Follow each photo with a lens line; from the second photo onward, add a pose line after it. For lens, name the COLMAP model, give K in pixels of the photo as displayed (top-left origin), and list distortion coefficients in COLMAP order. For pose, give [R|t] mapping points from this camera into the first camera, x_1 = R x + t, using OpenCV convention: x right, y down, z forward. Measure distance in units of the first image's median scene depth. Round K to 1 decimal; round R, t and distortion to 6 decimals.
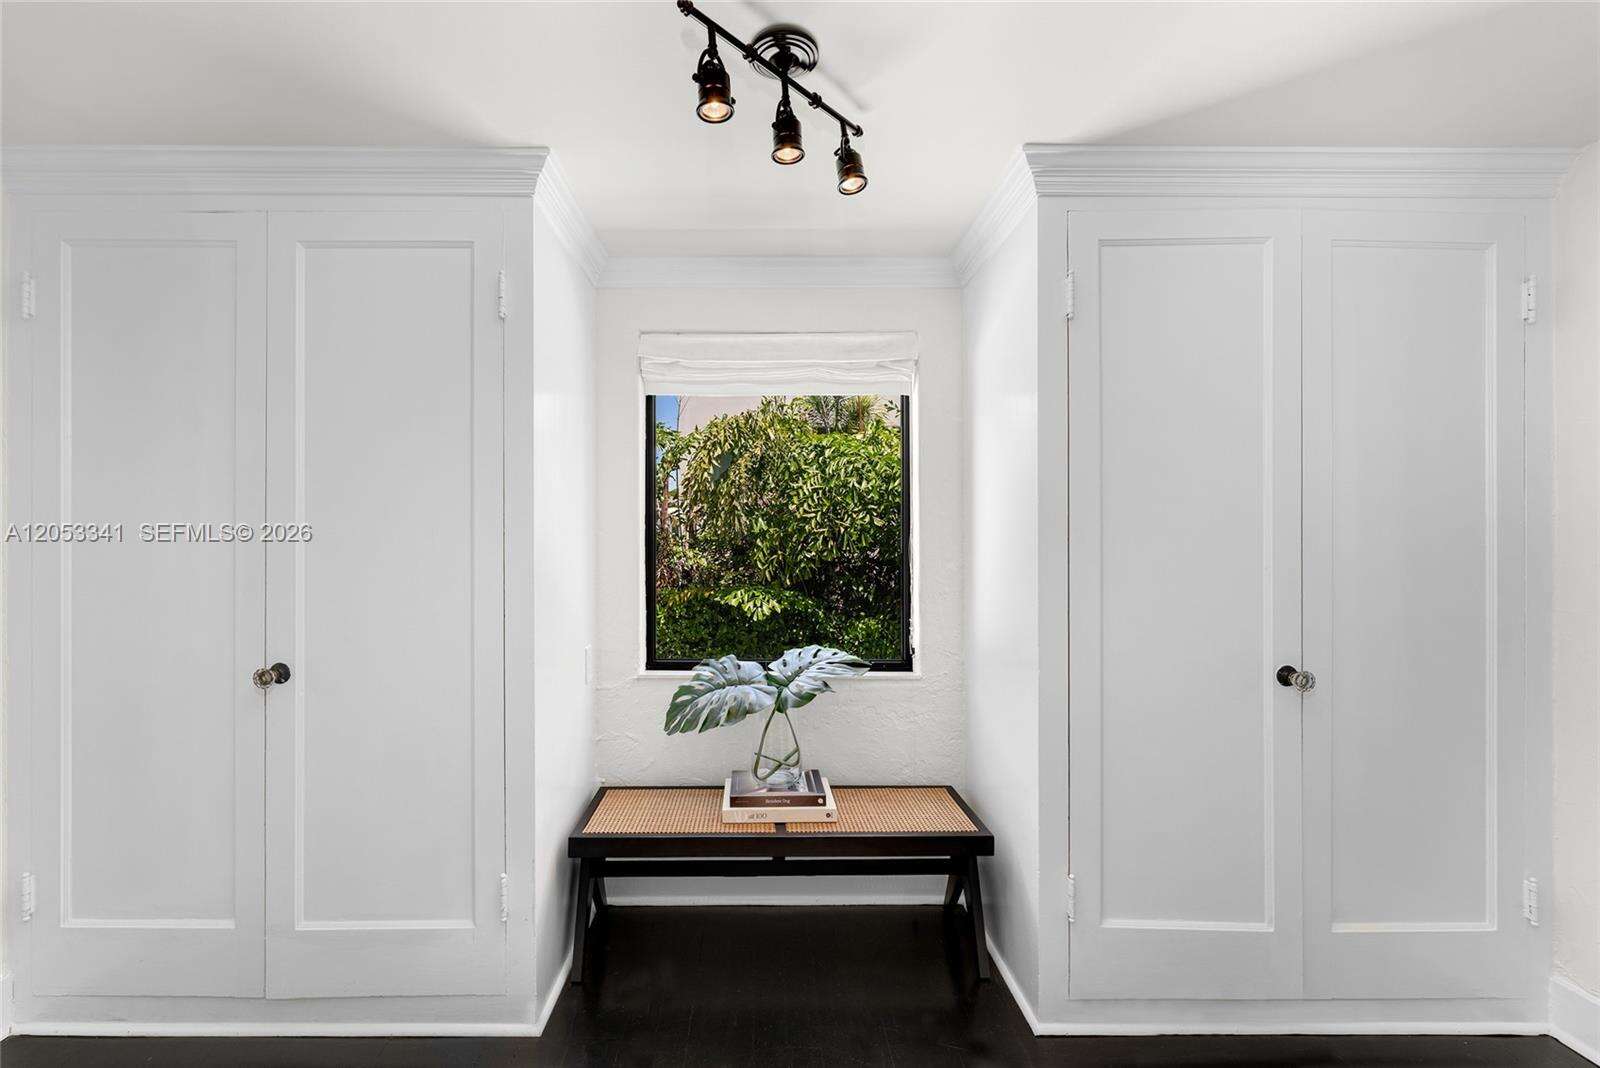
lens RADIAL K [[645.7, 0, 795.8], [0, 645.7, 542.2], [0, 0, 1]] dist [0.002478, 0.000146]
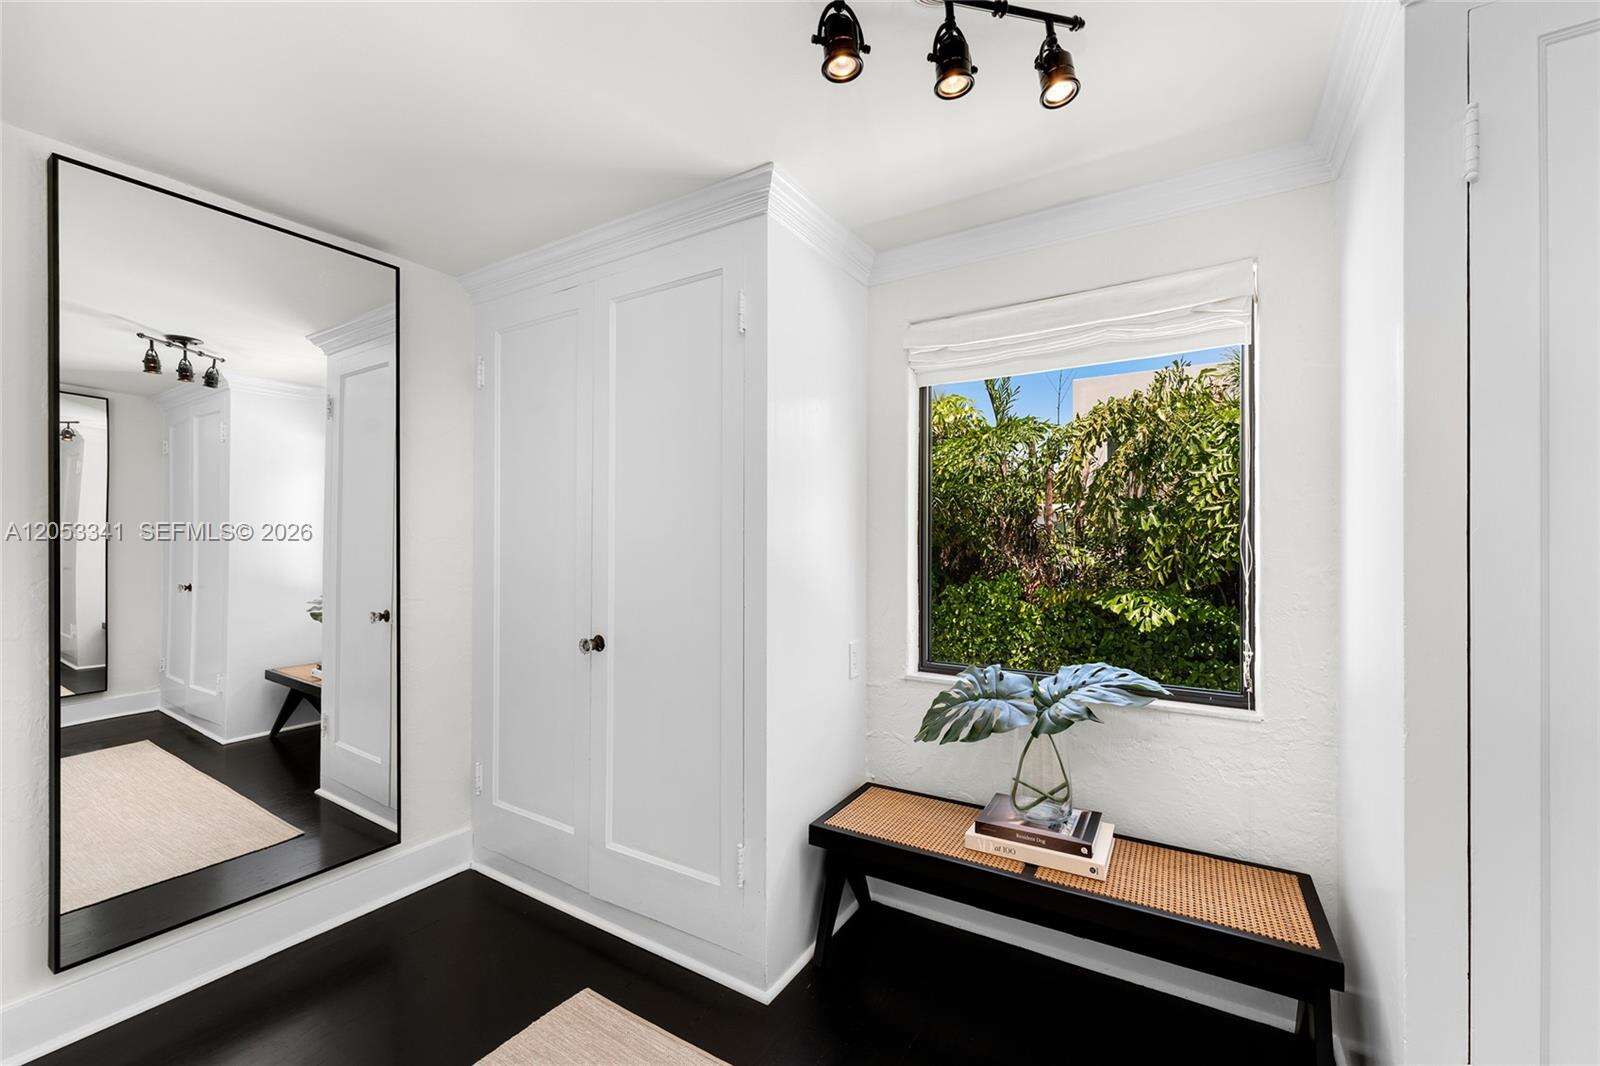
lens RADIAL K [[651.2, 0, 794.5], [0, 651.2, 543.5], [0, 0, 1]] dist [-0.000056, -0.000399]
pose [[0.850377, 0.001010, -0.526172, 0.150827], [0.001205, 0.999992, 0.003867, 0.002387], [0.526172, -0.003923, 0.850369, 0.088347]]
